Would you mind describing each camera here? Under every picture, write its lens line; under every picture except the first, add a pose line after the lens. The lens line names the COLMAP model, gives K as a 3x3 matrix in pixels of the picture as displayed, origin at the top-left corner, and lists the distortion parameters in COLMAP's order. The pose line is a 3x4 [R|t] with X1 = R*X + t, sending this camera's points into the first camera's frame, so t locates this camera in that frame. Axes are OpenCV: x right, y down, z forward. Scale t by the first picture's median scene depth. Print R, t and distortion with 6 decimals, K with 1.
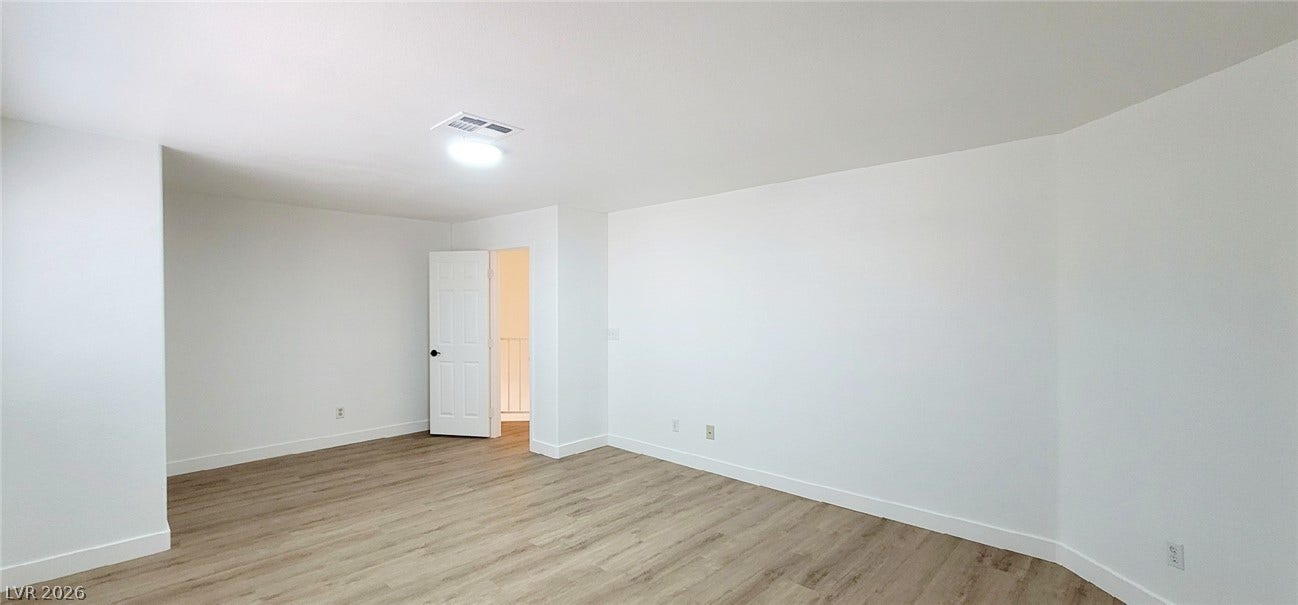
lens RADIAL K [[529.5, 0, 650.4], [0, 529.5, 304.2], [0, 0, 1]] dist [-0.001919, -0.000249]
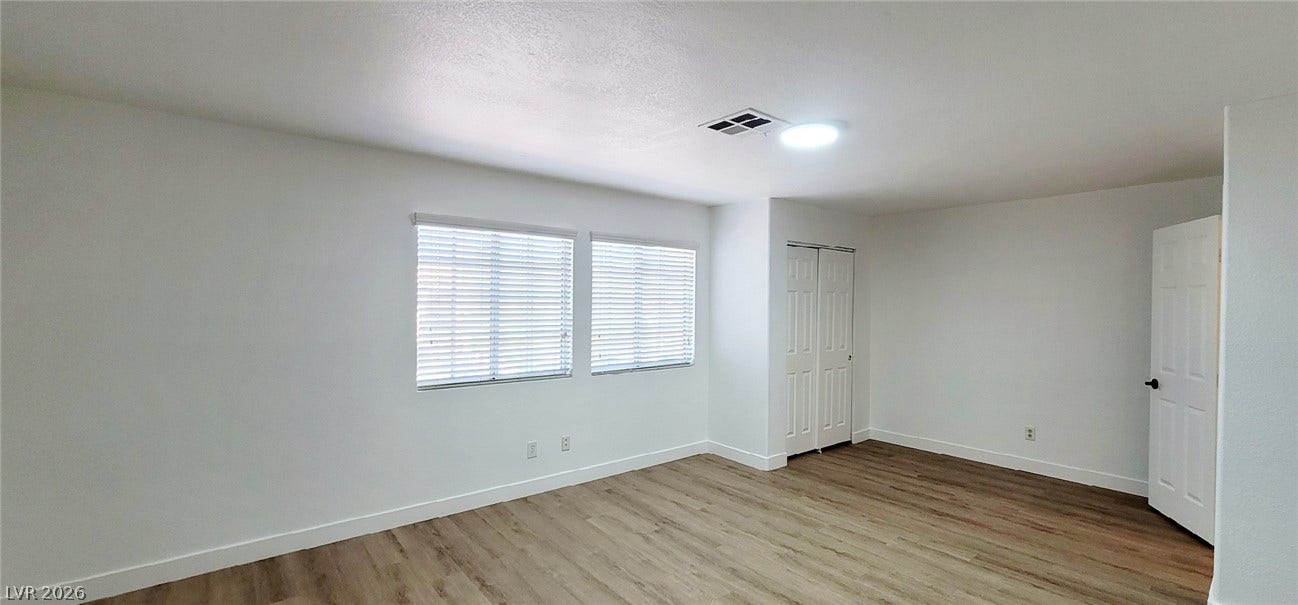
lens RADIAL K [[523.1, 0, 640.1], [0, 523.1, 307.4], [0, 0, 1]] dist [-0.001684, -0.000116]
pose [[-0.135417, 0.010826, -0.990730, 0.438104], [-0.008060, 0.999895, 0.012028, -0.006714], [0.990756, 0.009614, -0.135315, 0.634946]]
